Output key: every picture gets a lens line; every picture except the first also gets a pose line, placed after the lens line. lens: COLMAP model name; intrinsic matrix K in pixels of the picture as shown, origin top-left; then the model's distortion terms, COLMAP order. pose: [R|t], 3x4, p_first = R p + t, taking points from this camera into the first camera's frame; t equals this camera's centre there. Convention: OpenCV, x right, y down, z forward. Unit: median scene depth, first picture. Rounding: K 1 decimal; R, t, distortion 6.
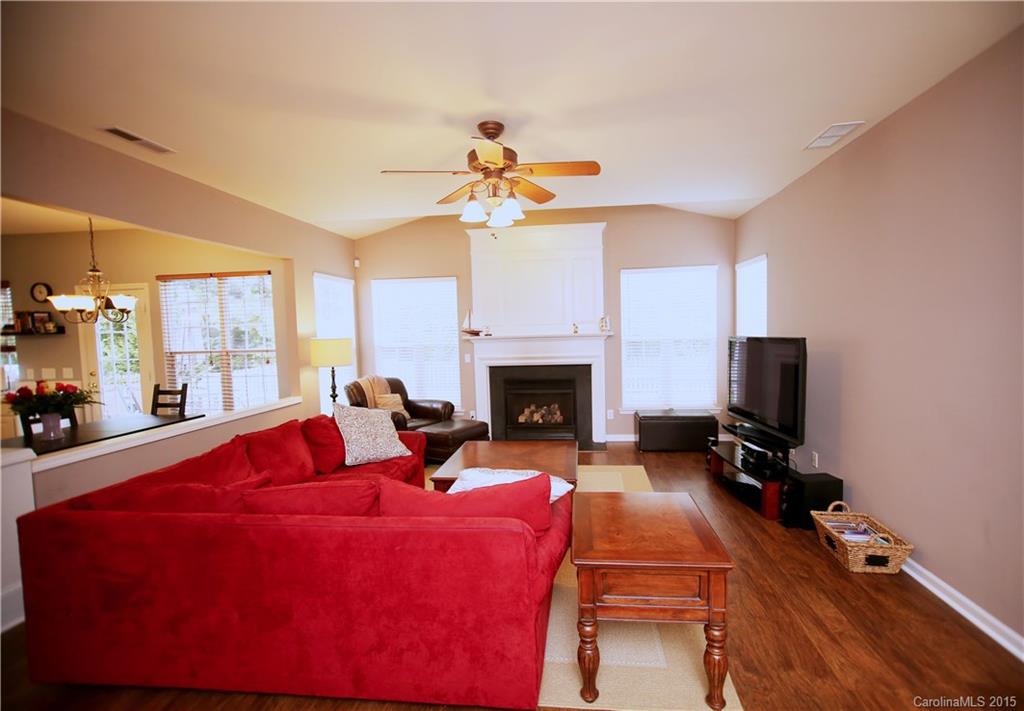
lens RADIAL K [[423.4, 0, 511.5], [0, 423.4, 355.2], [0, 0, 1]] dist [0.002237, 0.000272]
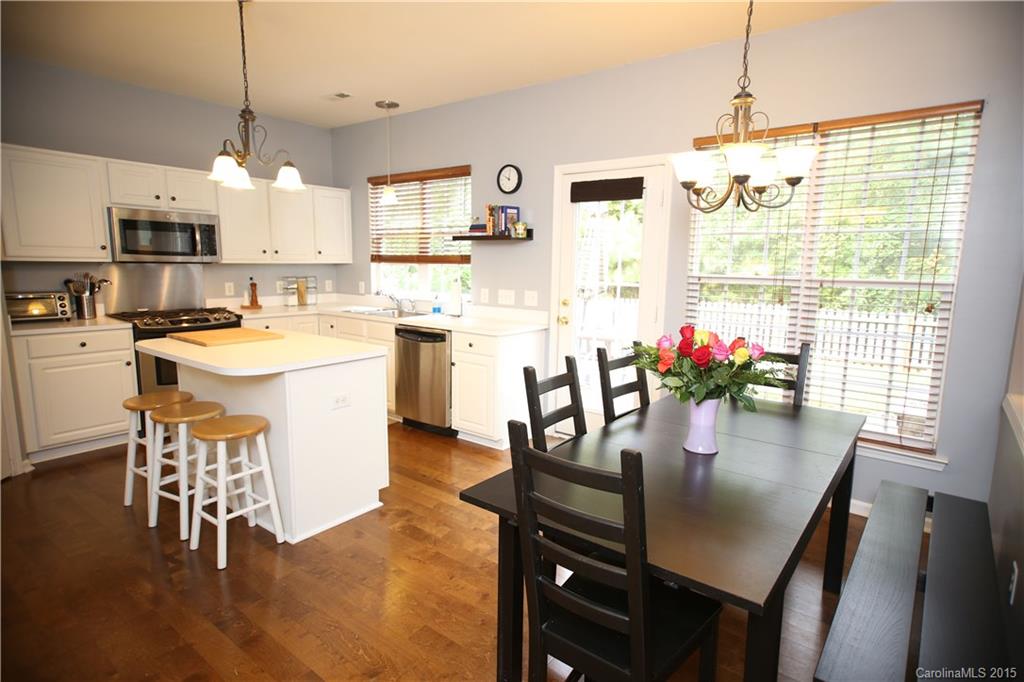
lens RADIAL K [[558.4, 0, 515.9], [0, 558.4, 342.2], [0, 0, 1]] dist [0.015681, 0.005031]
pose [[0.840653, 0.117929, -0.528578, -0.596592], [-0.071180, 0.991597, 0.108026, 0.016862], [0.536875, -0.053188, 0.841983, 0.229235]]
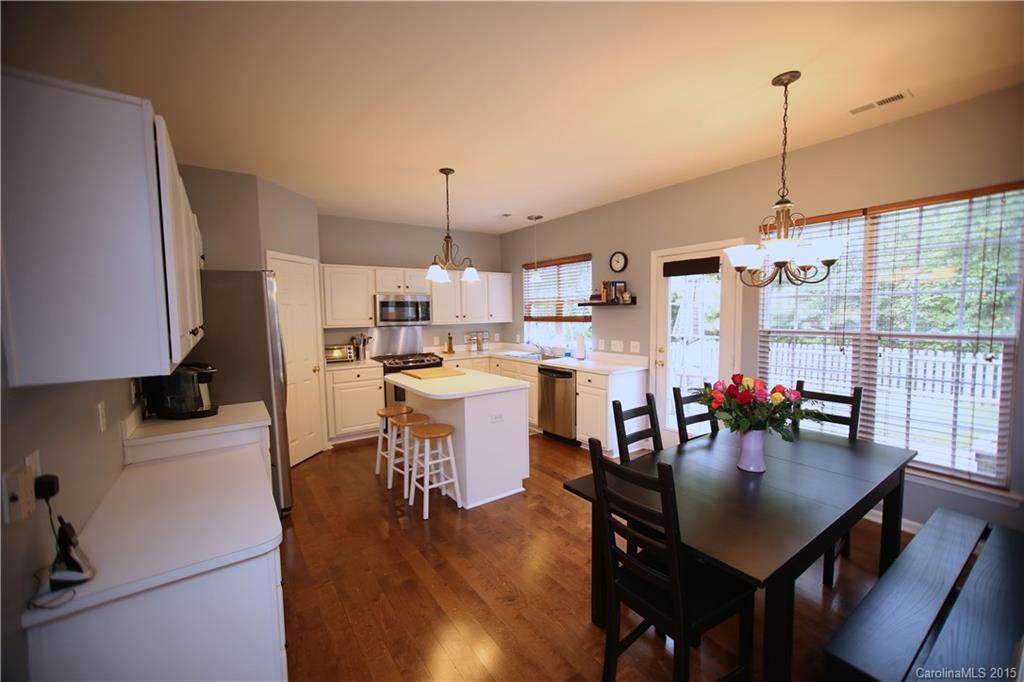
lens RADIAL K [[415.0, 0, 508.4], [0, 415.0, 341.2], [0, 0, 1]] dist [-0.007644, 0.001488]
pose [[0.641819, 0.070495, -0.763609, -0.544163], [-0.051452, 0.997481, 0.048839, -0.000573], [0.765128, 0.007944, 0.643829, 0.205172]]
